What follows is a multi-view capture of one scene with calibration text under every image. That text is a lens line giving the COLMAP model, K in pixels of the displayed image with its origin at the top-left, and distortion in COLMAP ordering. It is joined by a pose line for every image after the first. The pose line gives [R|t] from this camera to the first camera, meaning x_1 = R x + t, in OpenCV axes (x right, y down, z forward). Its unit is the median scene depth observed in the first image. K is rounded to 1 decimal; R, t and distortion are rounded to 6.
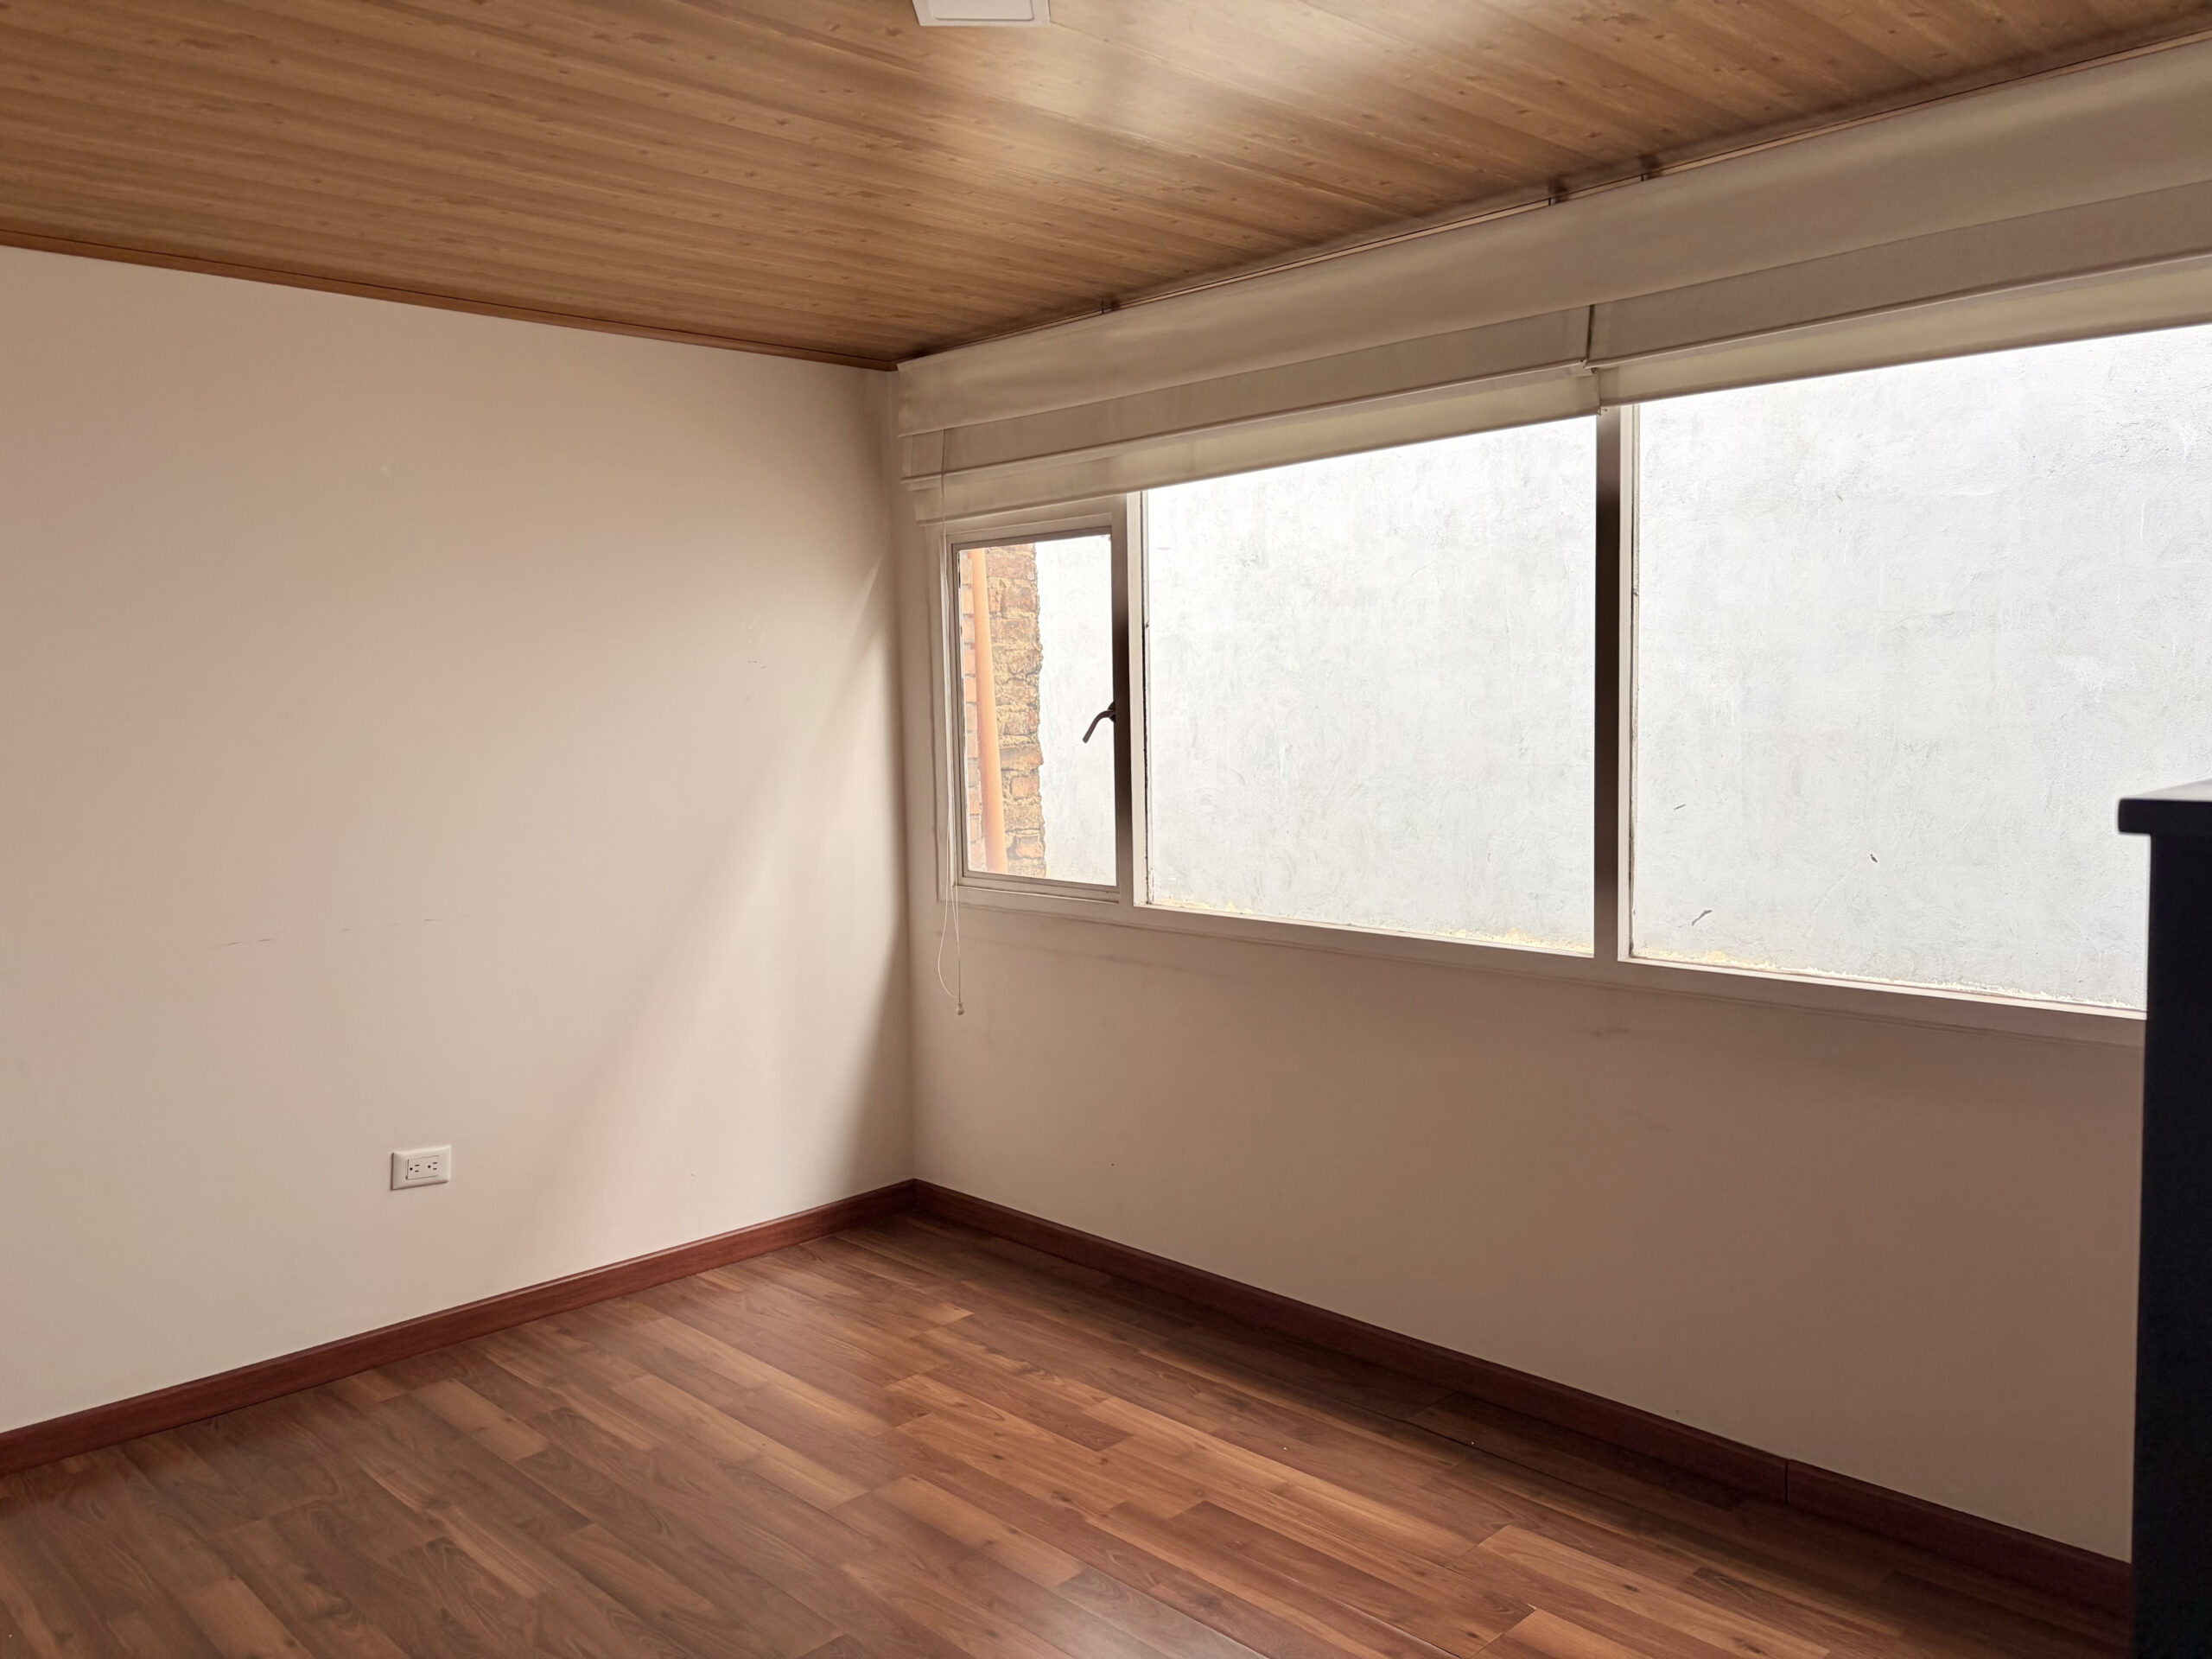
lens RADIAL K [[1683.4, 0, 1096.4], [0, 1683.4, 826.7], [0, 0, 1]] dist [0.057068, -0.053184]
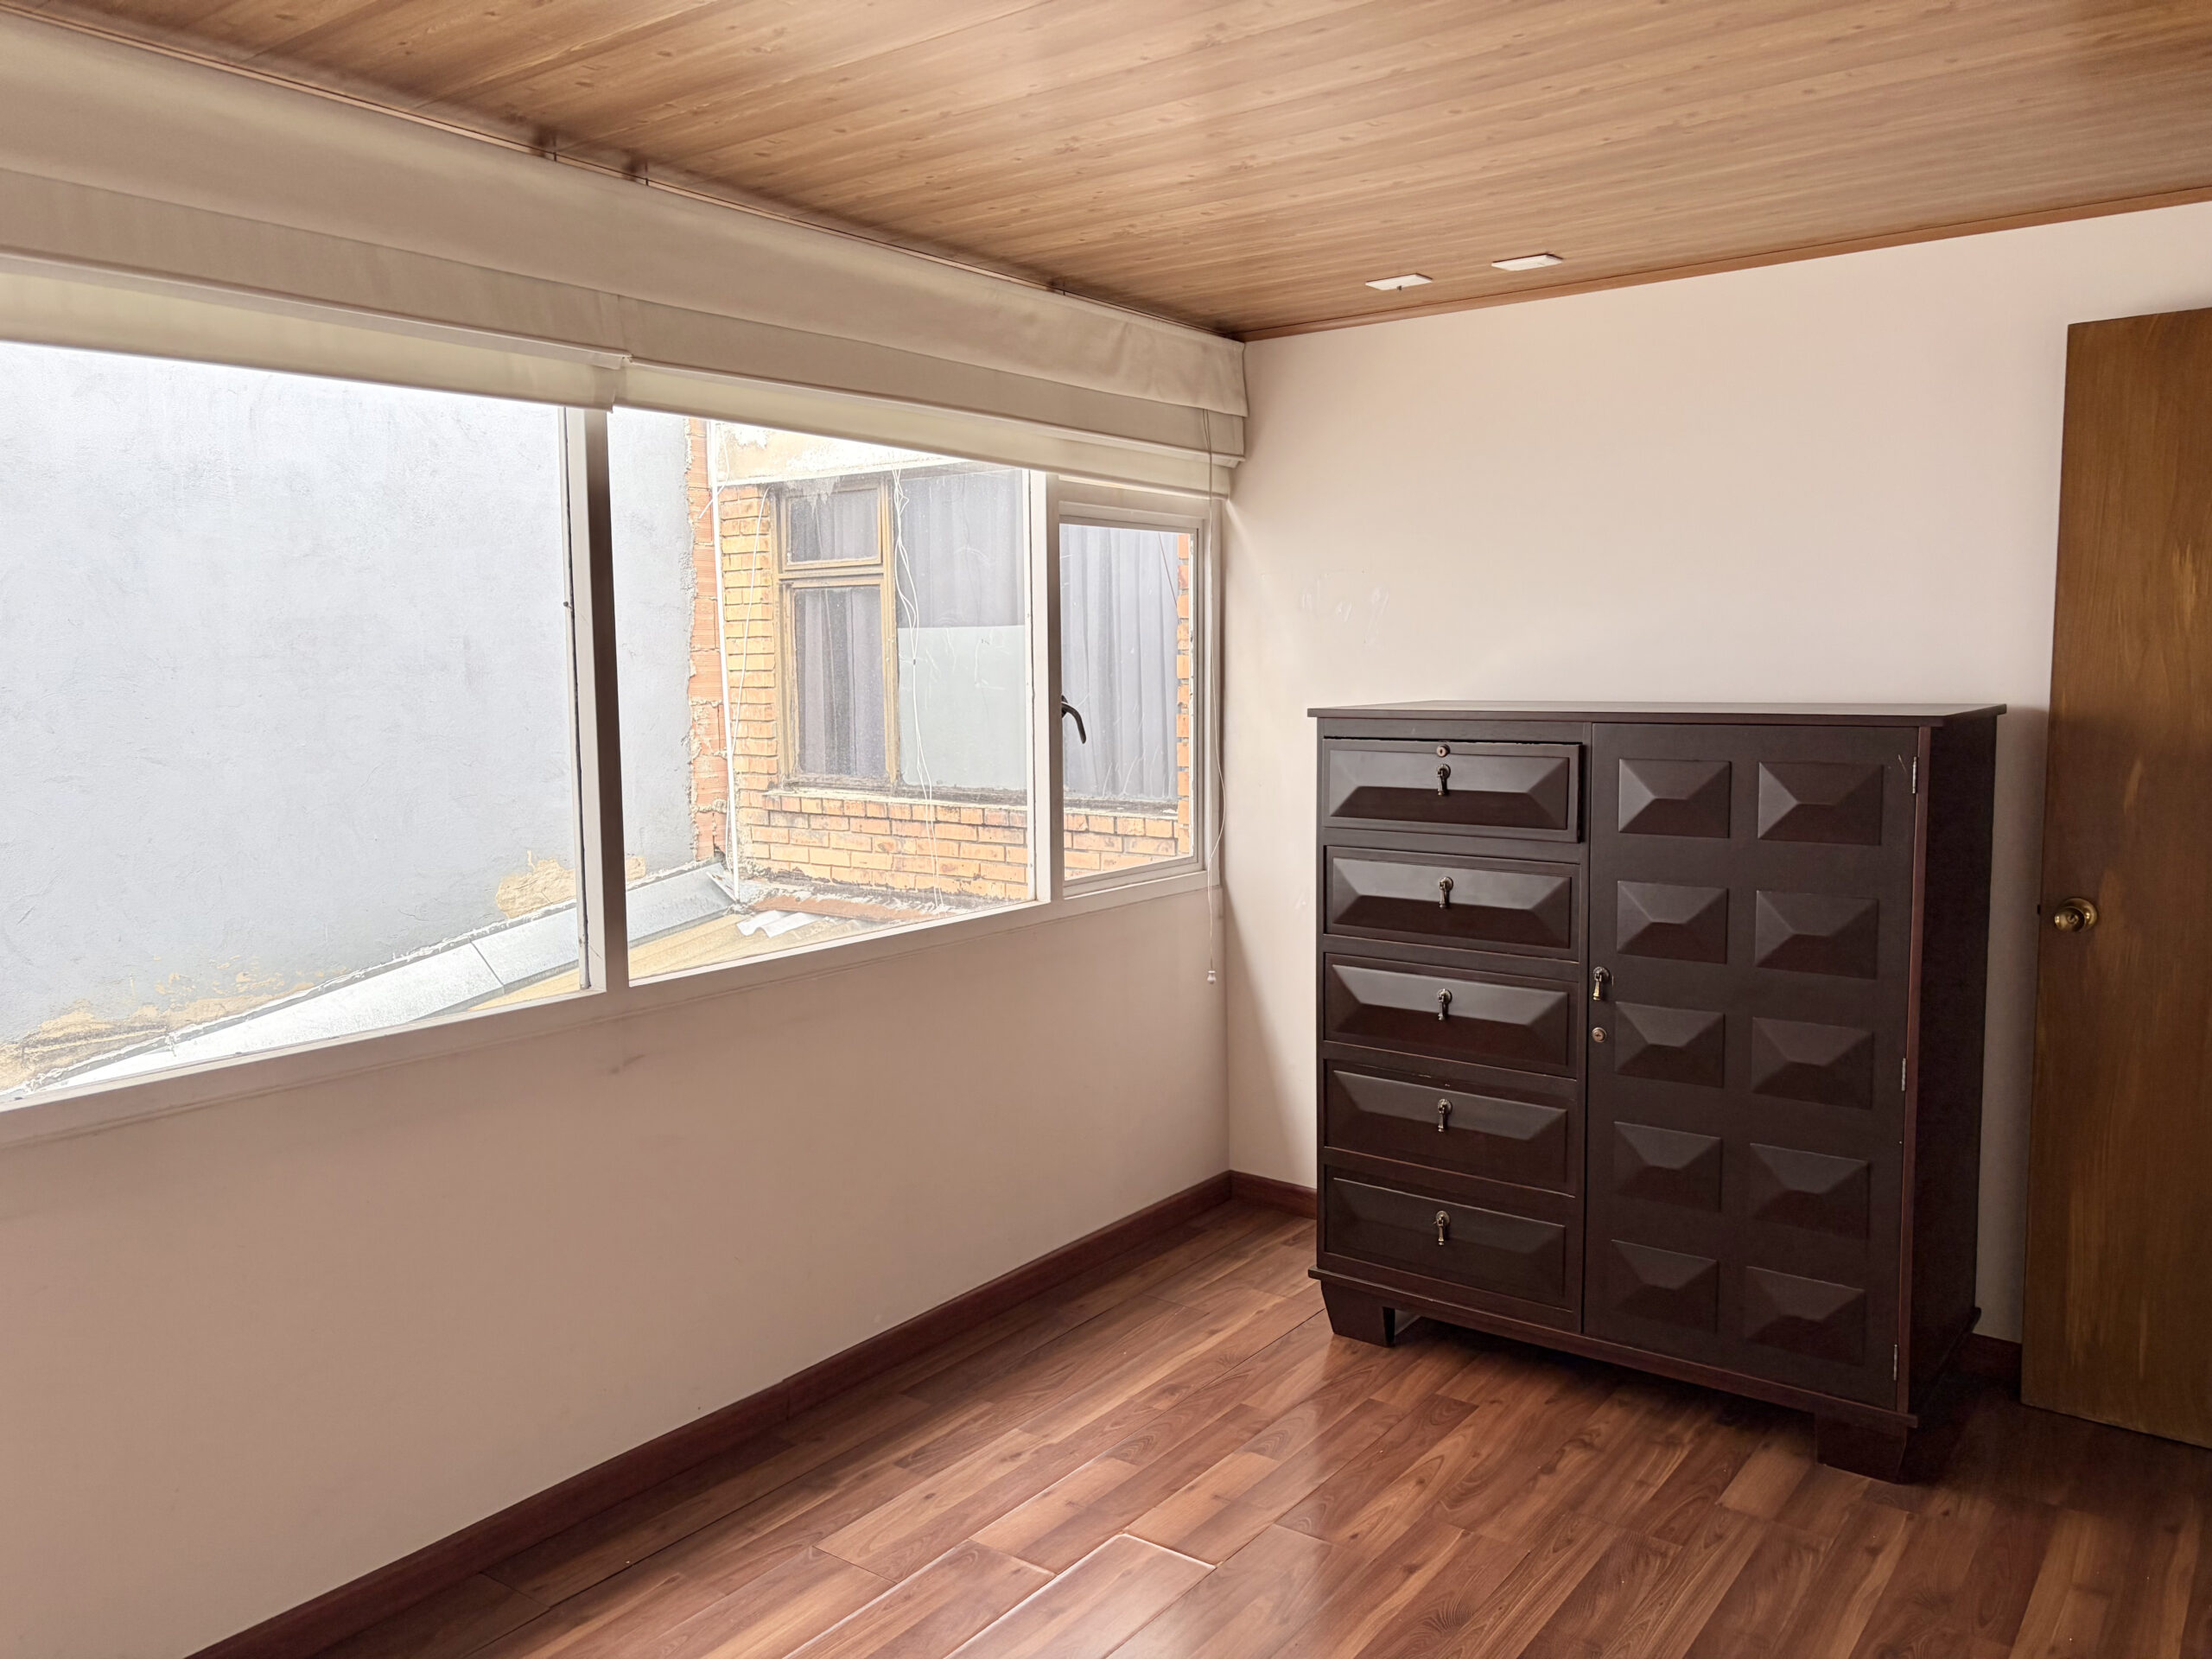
lens RADIAL K [[1683.4, 0, 1119.6], [0, 1683.4, 834.1], [0, 0, 1]] dist [0.057068, -0.053184]
pose [[-0.168532, -0.081697, 0.982305, -0.752902], [0.090135, 0.991107, 0.097894, -0.084744], [-0.981566, 0.105039, -0.159669, 0.977466]]
